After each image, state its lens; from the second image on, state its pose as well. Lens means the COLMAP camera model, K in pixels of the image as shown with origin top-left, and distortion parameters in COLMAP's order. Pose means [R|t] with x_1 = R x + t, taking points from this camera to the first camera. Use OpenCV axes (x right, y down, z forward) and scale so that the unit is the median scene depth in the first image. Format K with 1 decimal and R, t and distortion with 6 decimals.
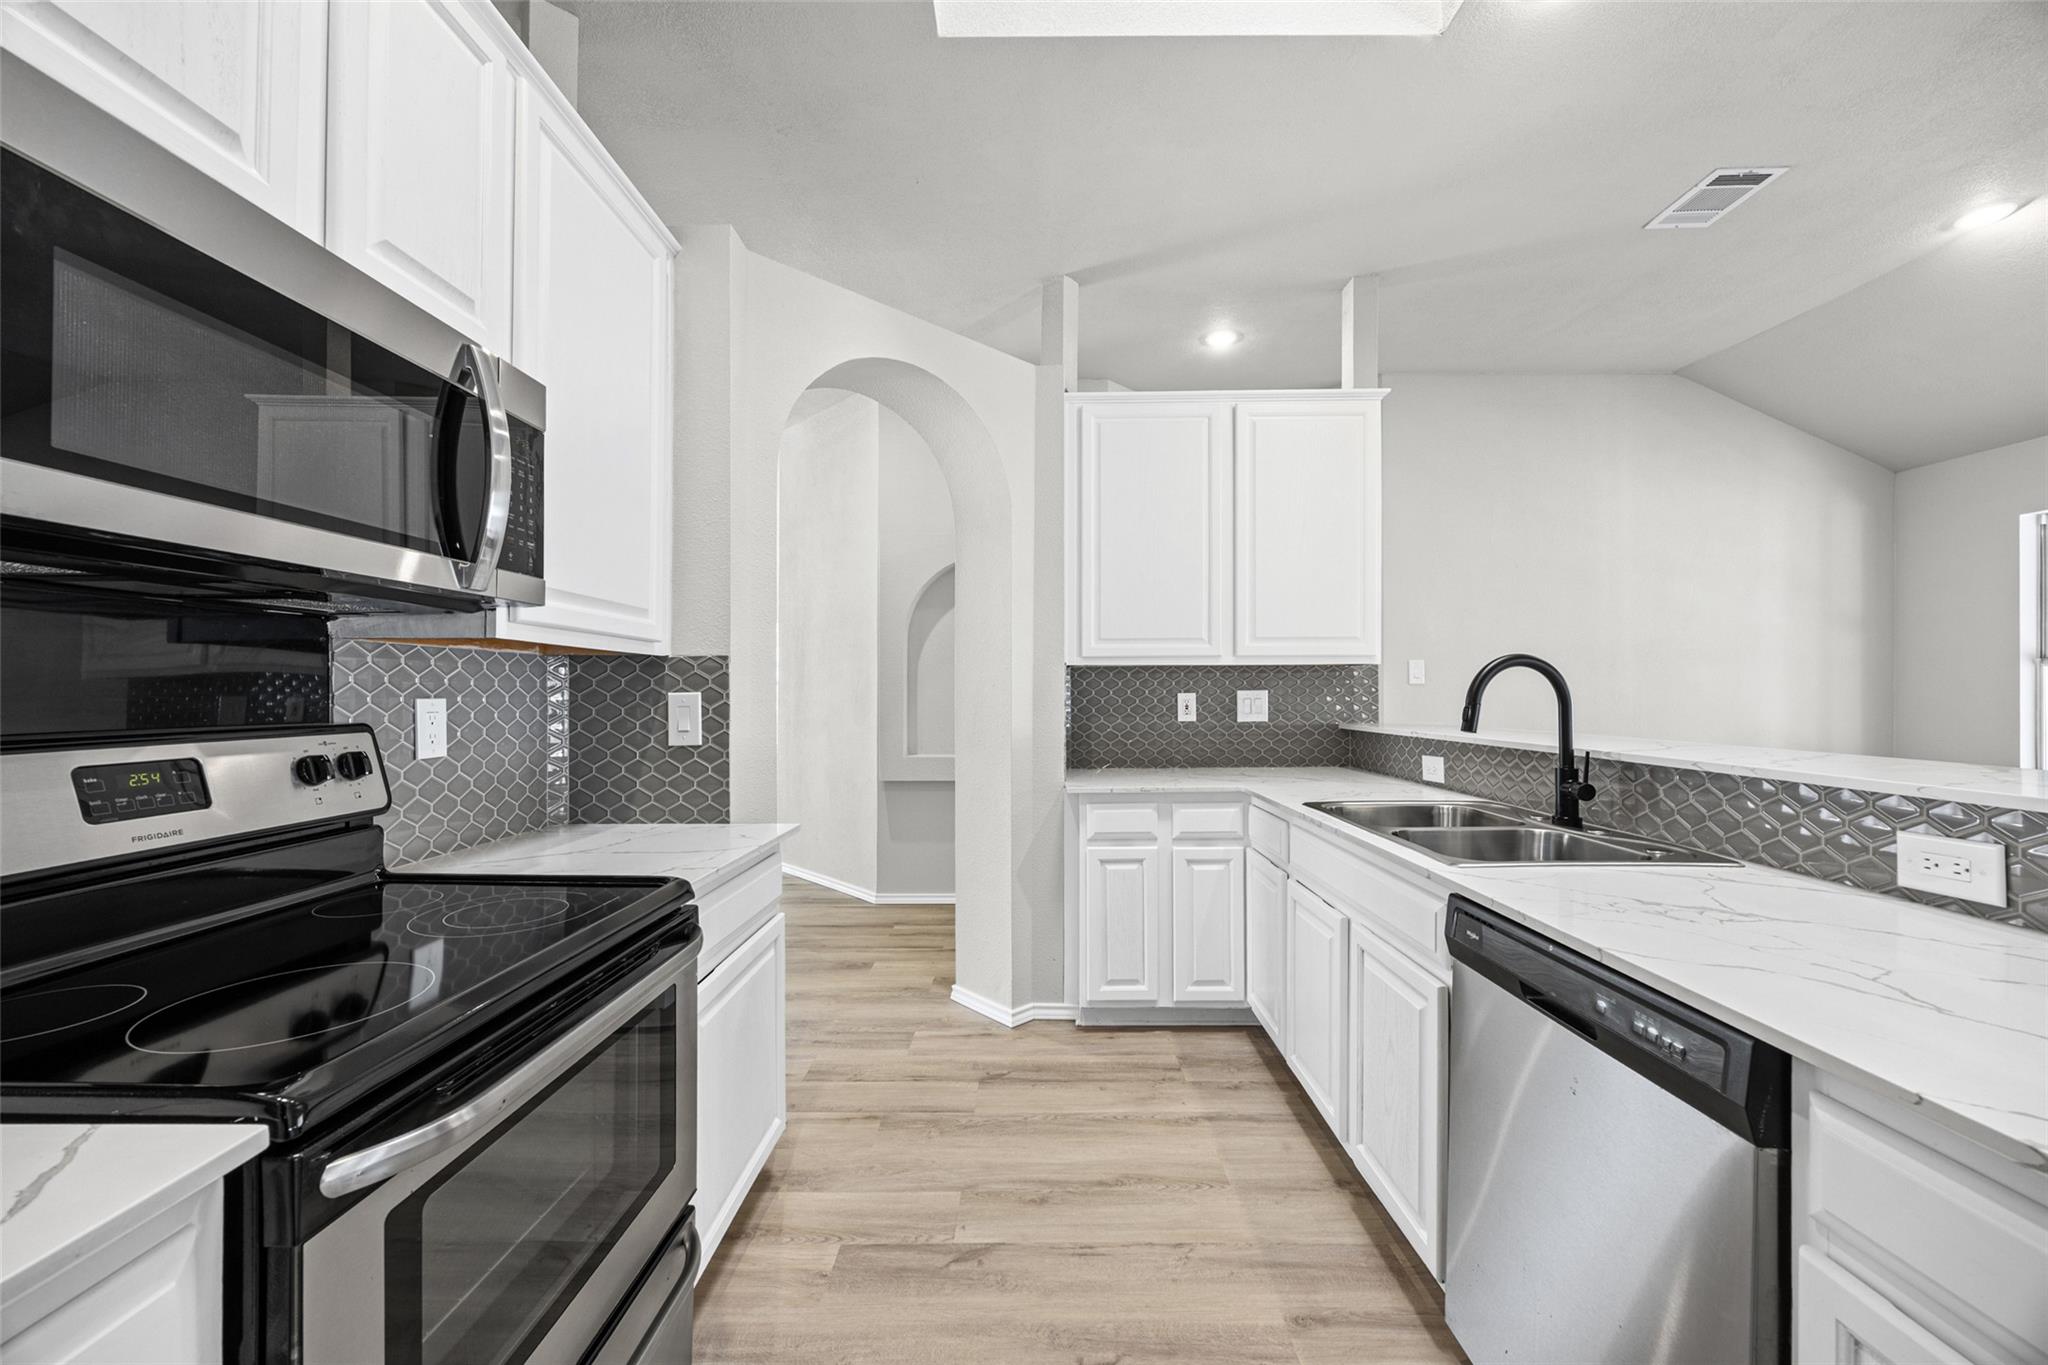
lens RADIAL K [[777.6, 0, 1032.1], [0, 777.6, 675.9], [0, 0, 1]] dist [-0.001943, 0.000129]
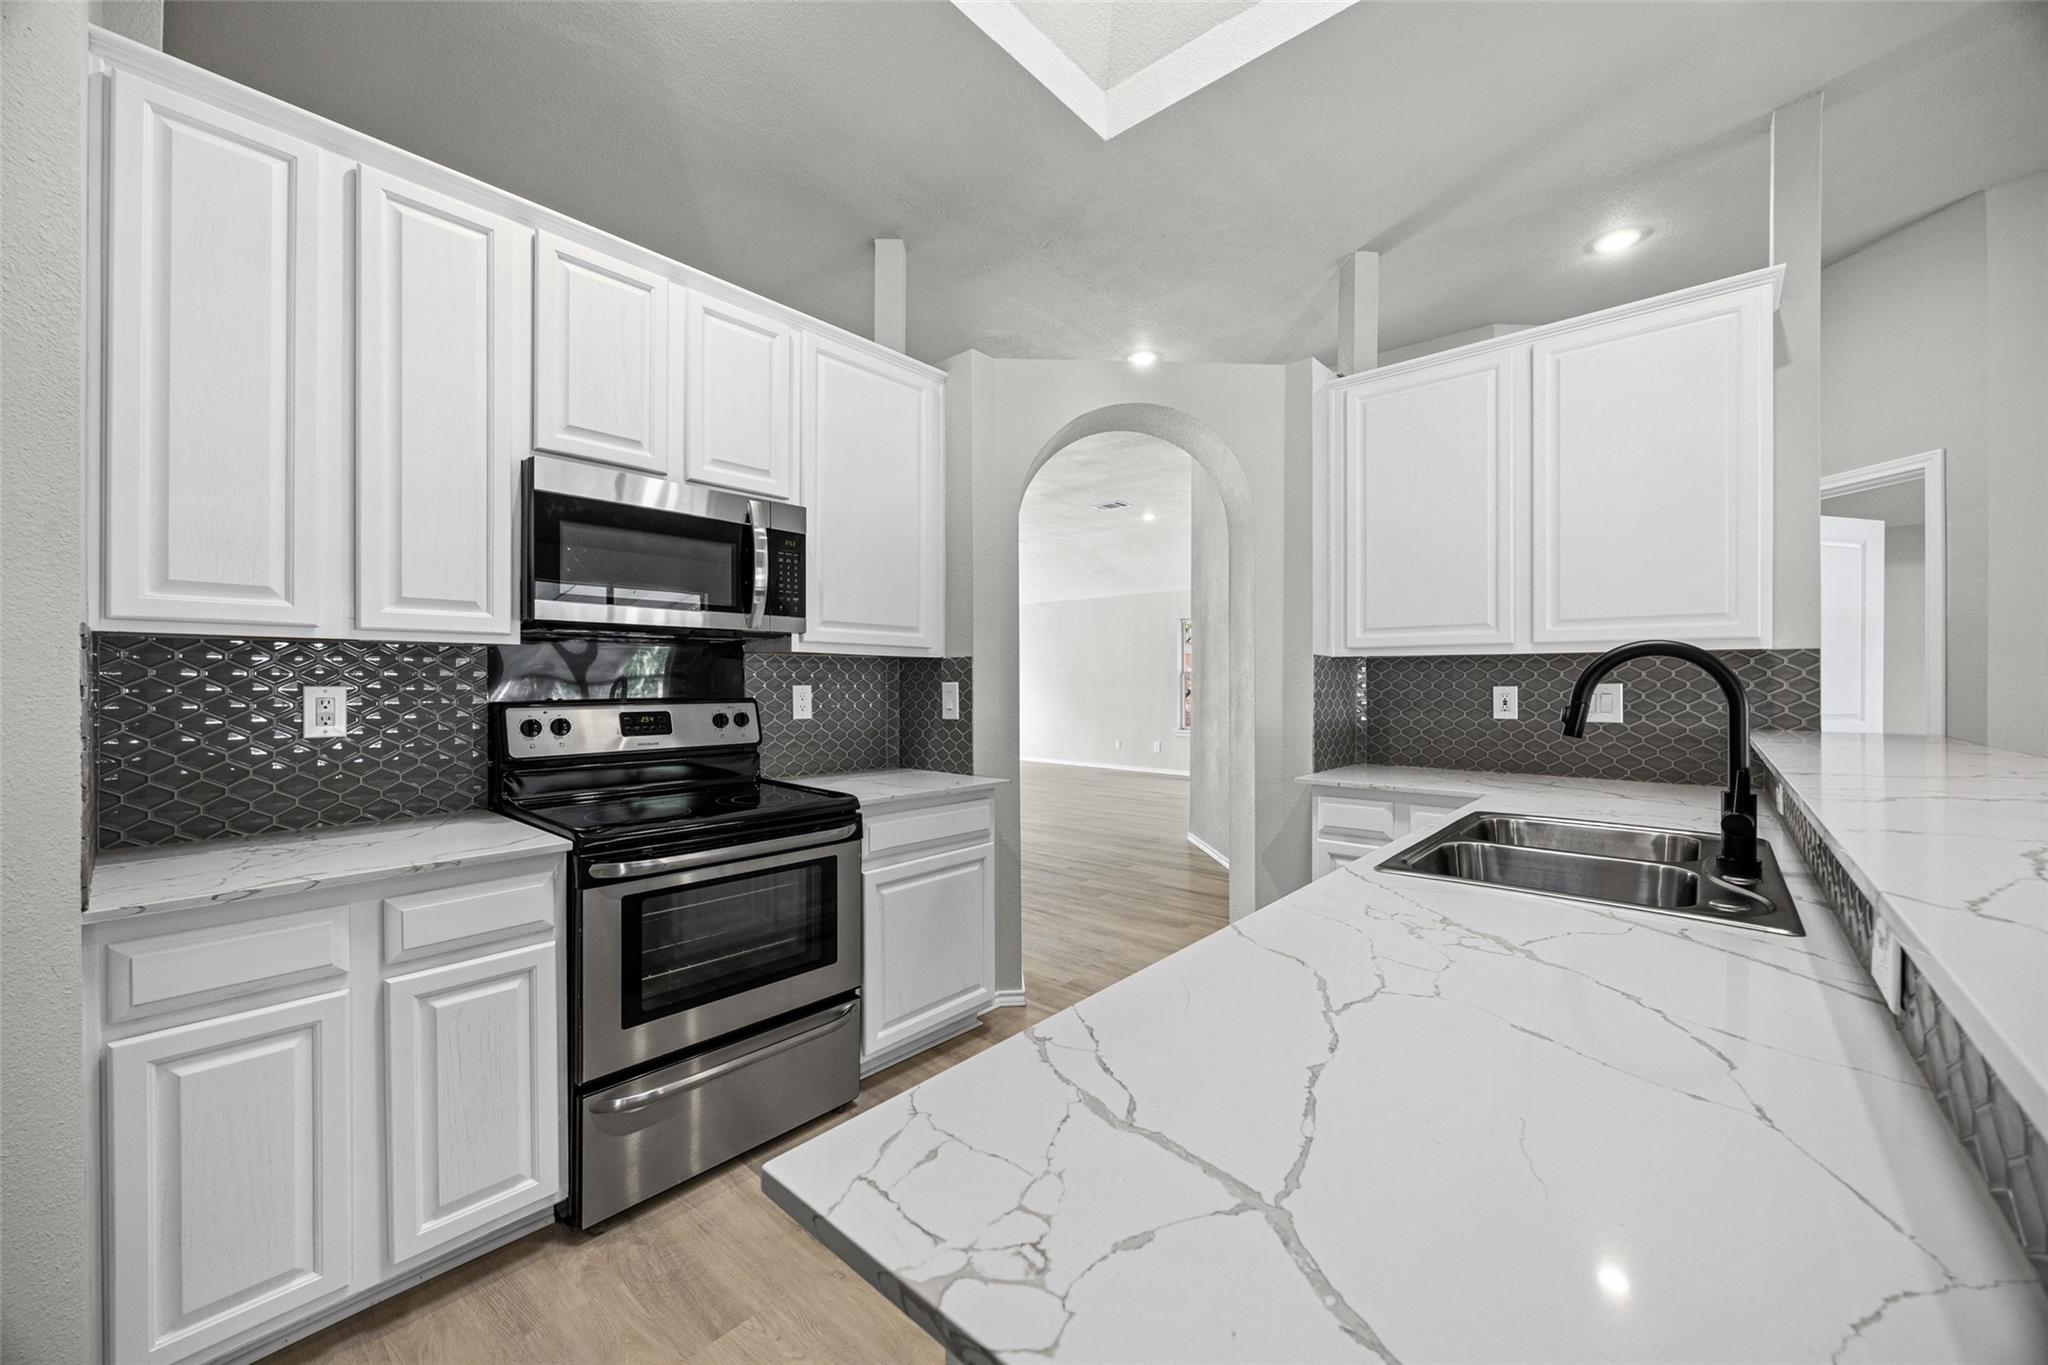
lens RADIAL K [[777.6, 0, 1020.5], [0, 777.6, 672.4], [0, 0, 1]] dist [-0.001943, 0.000129]
pose [[0.754456, -0.002716, -0.656345, 0.602749], [0.008456, 0.999949, 0.005582, -0.004631], [0.656296, -0.009761, 0.754440, -0.005922]]
